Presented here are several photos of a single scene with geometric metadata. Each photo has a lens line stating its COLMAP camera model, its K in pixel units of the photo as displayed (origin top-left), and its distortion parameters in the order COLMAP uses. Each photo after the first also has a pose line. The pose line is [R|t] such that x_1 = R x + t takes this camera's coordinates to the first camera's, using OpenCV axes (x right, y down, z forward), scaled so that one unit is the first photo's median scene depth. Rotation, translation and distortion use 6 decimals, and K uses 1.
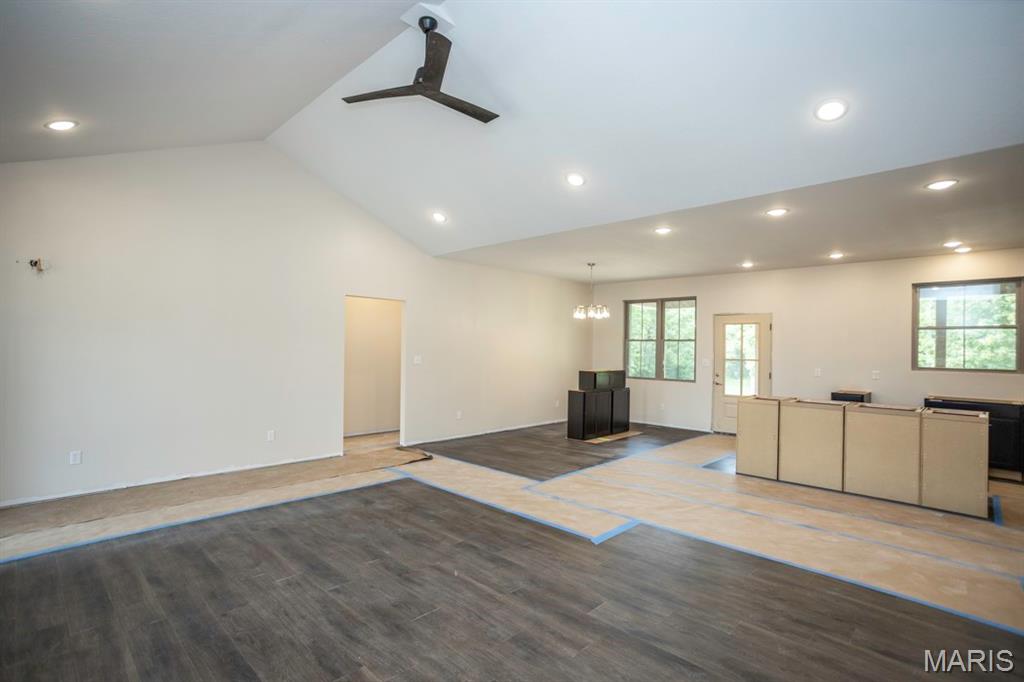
lens RADIAL K [[494.4, 0, 507.7], [0, 494.4, 343.6], [0, 0, 1]] dist [-0.050630, 0.034529]
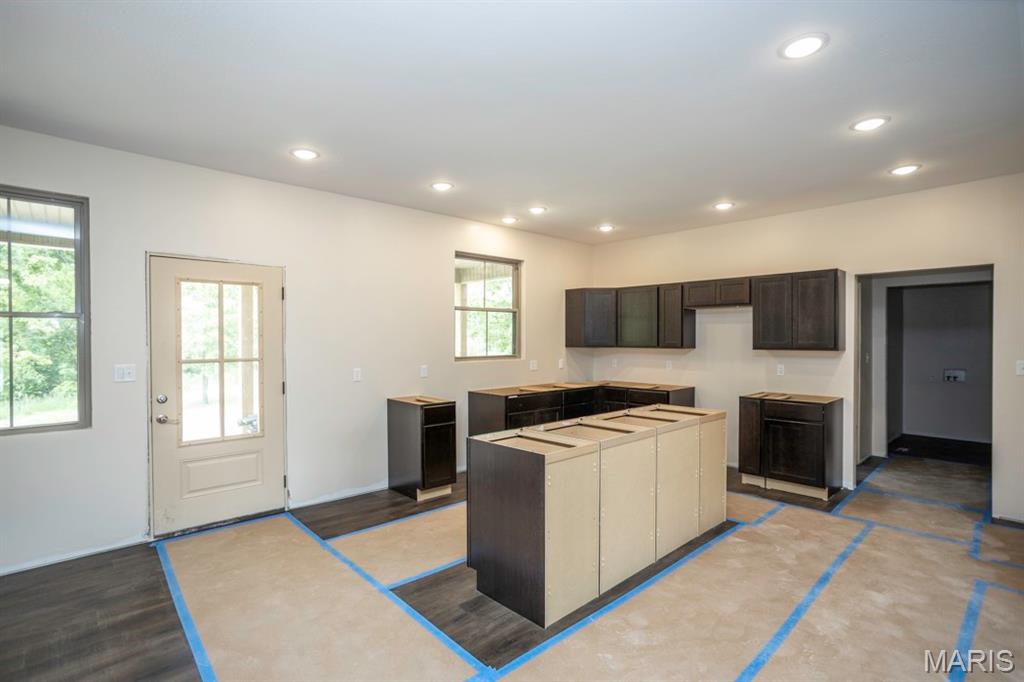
lens RADIAL K [[494.4, 0, 507.7], [0, 494.4, 343.6], [0, 0, 1]] dist [-0.050630, 0.034529]
pose [[0.058061, -0.028819, 0.997897, 0.061319], [-0.005526, 0.999559, 0.029188, 0.003978], [-0.998298, -0.007209, 0.057876, 1.279578]]
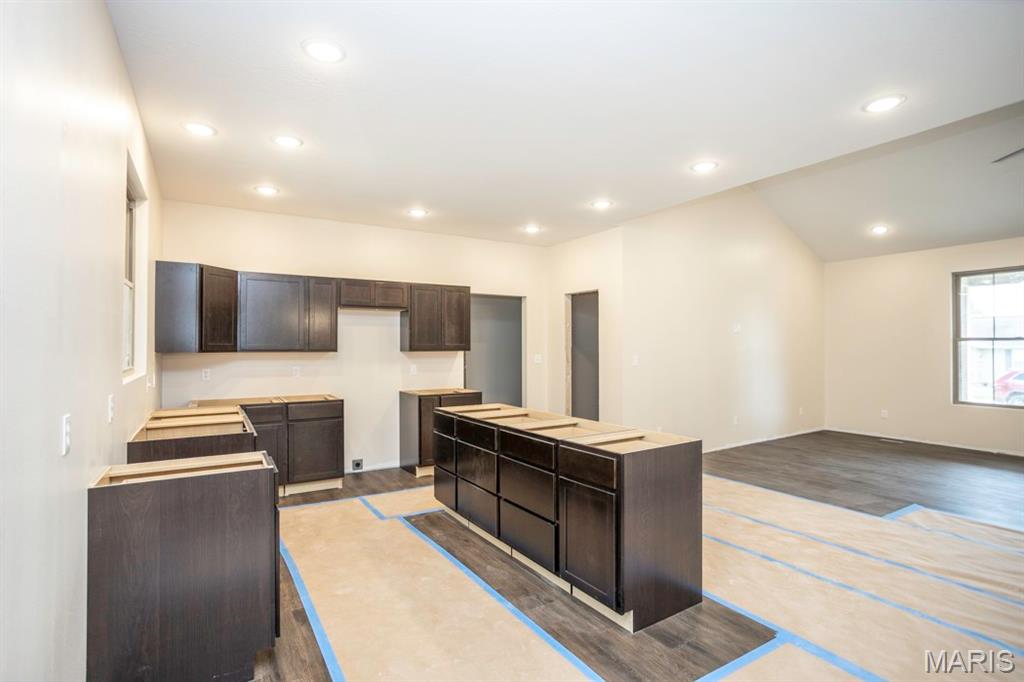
lens RADIAL K [[494.4, 0, 507.7], [0, 494.4, 343.6], [0, 0, 1]] dist [-0.050630, 0.034529]
pose [[-0.968813, -0.019062, 0.247059, 0.675697], [-0.020984, 0.999767, -0.005149, 0.029576], [-0.246903, -0.010173, -0.968987, 1.894321]]
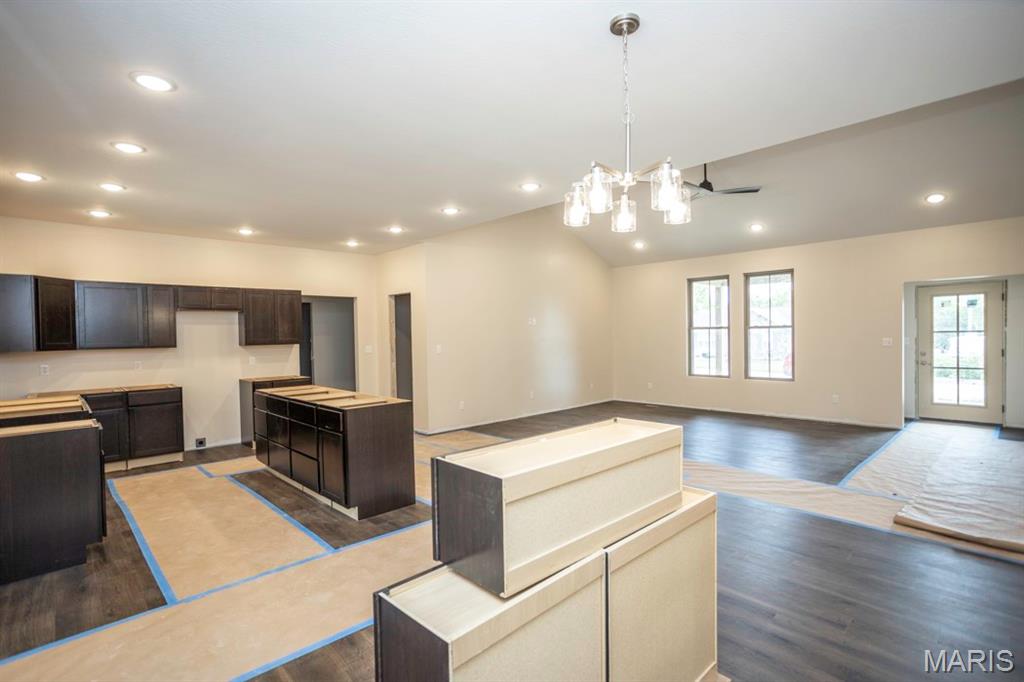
lens RADIAL K [[494.4, 0, 507.7], [0, 494.4, 343.6], [0, 0, 1]] dist [-0.050630, 0.034529]
pose [[-0.998975, -0.005378, 0.044950, 0.377015], [-0.004736, 0.999885, 0.014392, 0.017320], [-0.045022, 0.014164, -0.998886, 2.174997]]
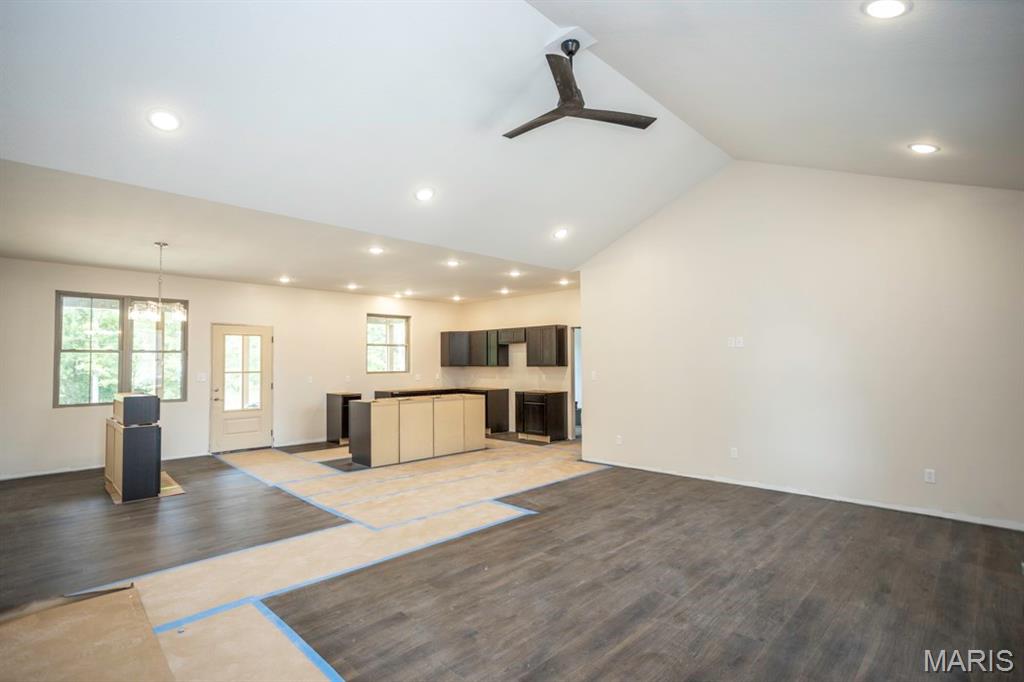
lens RADIAL K [[494.4, 0, 507.7], [0, 494.4, 343.6], [0, 0, 1]] dist [-0.050630, 0.034529]
pose [[0.009131, 0.020451, 0.999749, -0.887872], [-0.000475, 0.999791, -0.020447, -0.007071], [-0.999958, -0.000288, 0.009139, 0.847085]]
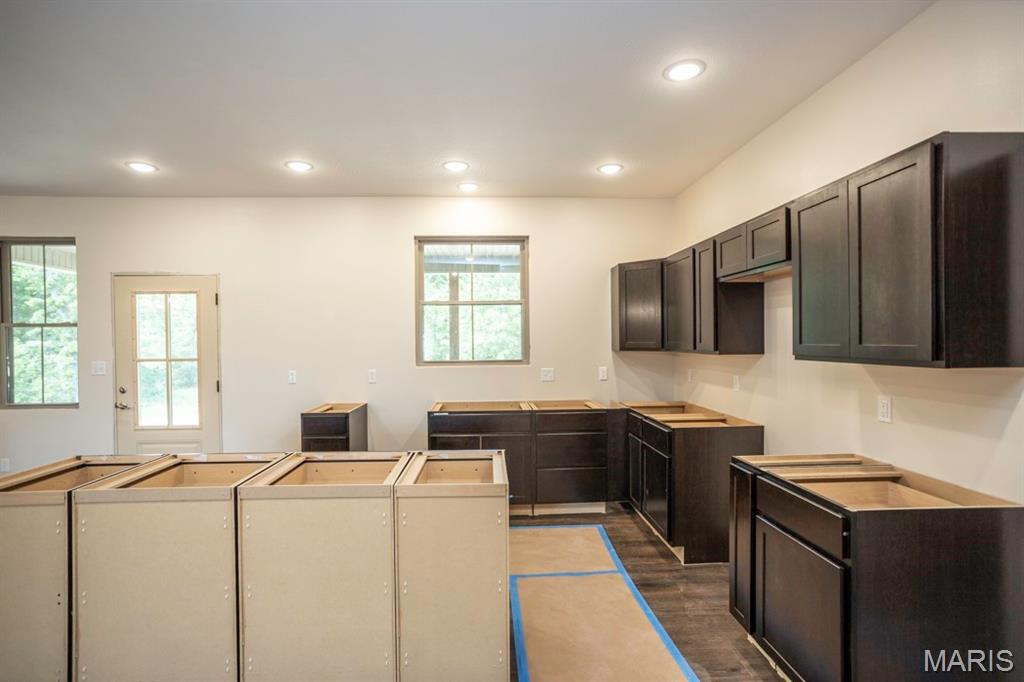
lens RADIAL K [[494.4, 0, 507.7], [0, 494.4, 343.6], [0, 0, 1]] dist [-0.050630, 0.034529]
pose [[0.683894, -0.029722, 0.728976, 0.625197], [0.015794, 0.999539, 0.025935, 0.013040], [-0.729410, -0.006223, 0.684048, 0.654212]]
